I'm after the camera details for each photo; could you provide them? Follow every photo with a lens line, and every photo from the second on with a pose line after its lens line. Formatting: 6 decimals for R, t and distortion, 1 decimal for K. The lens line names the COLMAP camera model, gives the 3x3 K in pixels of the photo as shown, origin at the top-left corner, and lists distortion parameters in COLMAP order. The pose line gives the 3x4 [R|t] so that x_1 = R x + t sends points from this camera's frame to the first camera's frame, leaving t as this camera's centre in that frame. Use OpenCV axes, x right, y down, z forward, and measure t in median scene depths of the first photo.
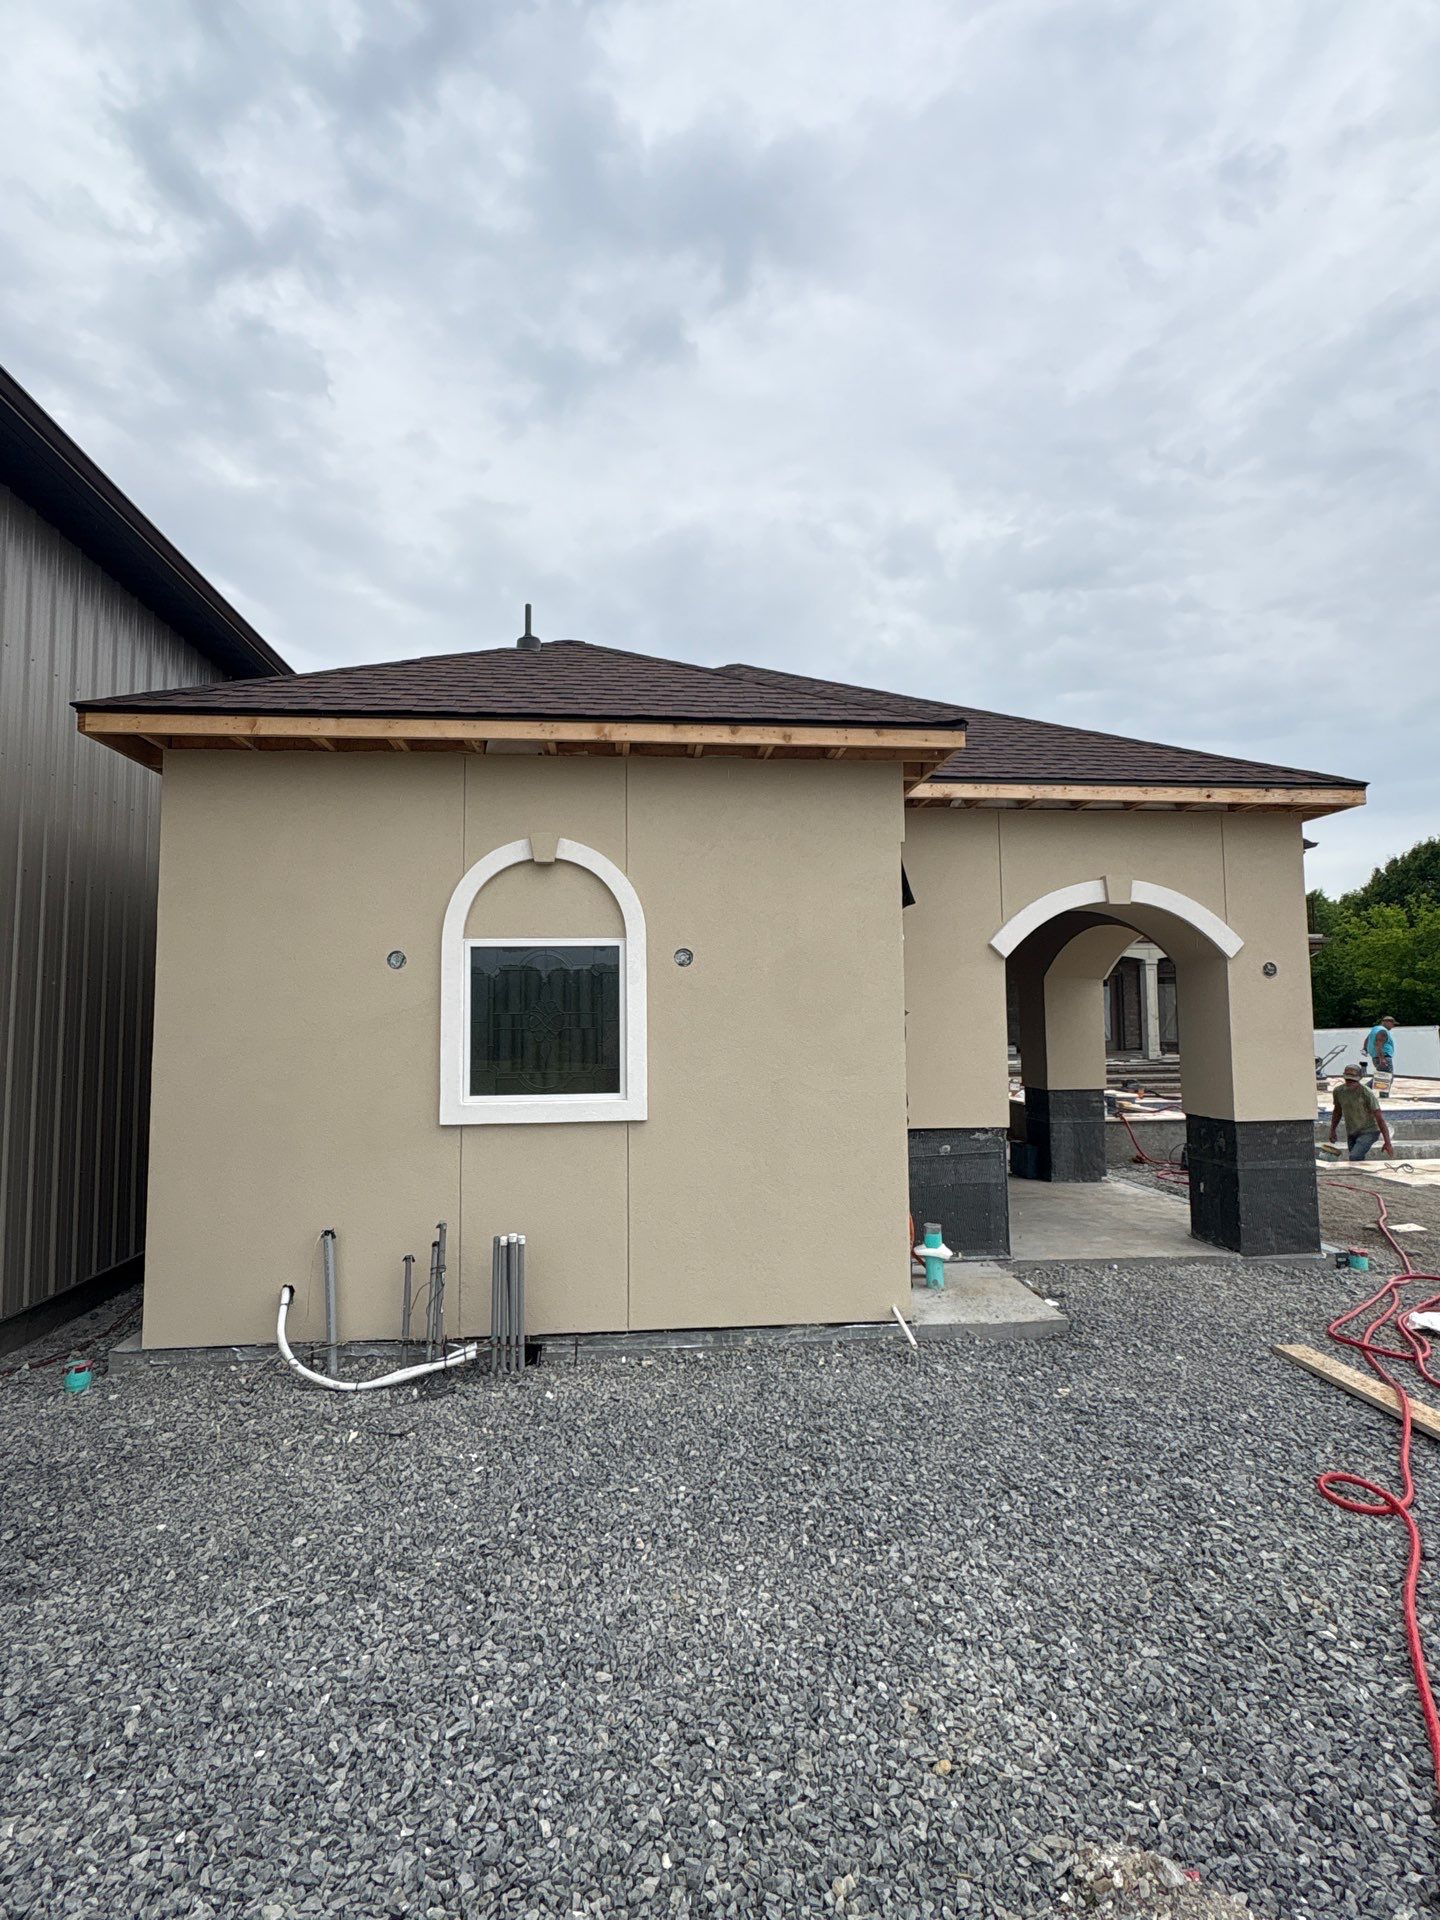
lens RADIAL K [[925.6, 0, 722.2], [0, 925.6, 956.1], [0, 0, 1]] dist [0.002909, -0.000188]
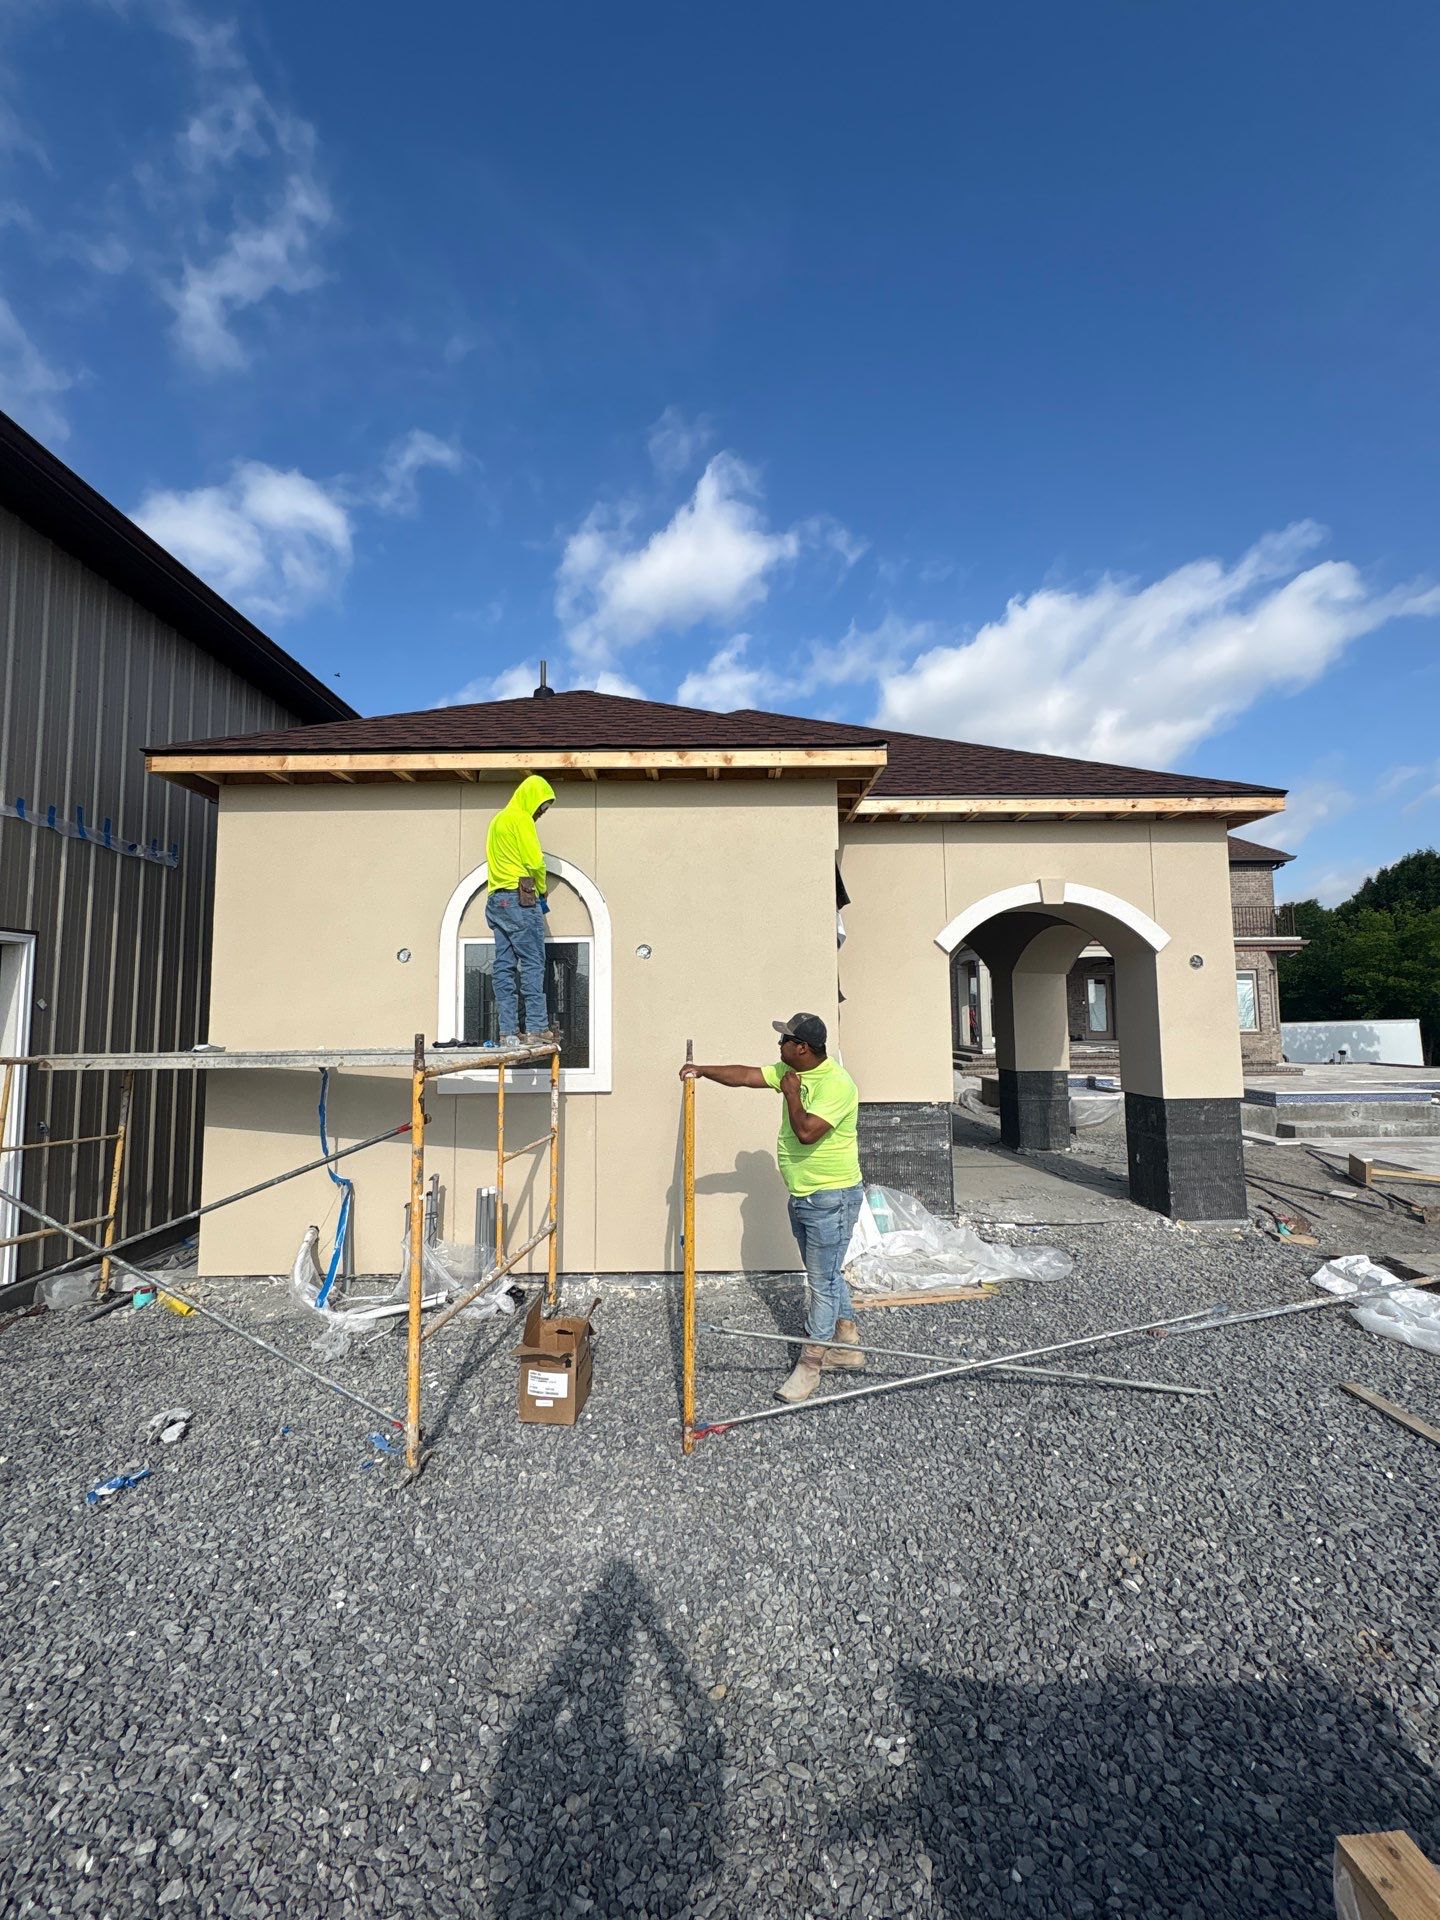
lens RADIAL K [[765.6, 0, 718.1], [0, 765.6, 956.4], [0, 0, 1]] dist [0.004933, -0.000490]
pose [[0.996022, -0.007847, -0.088760, 0.111228], [0.007187, 0.999944, -0.007757, 0.012336], [0.088816, 0.007088, 0.996023, 0.039358]]
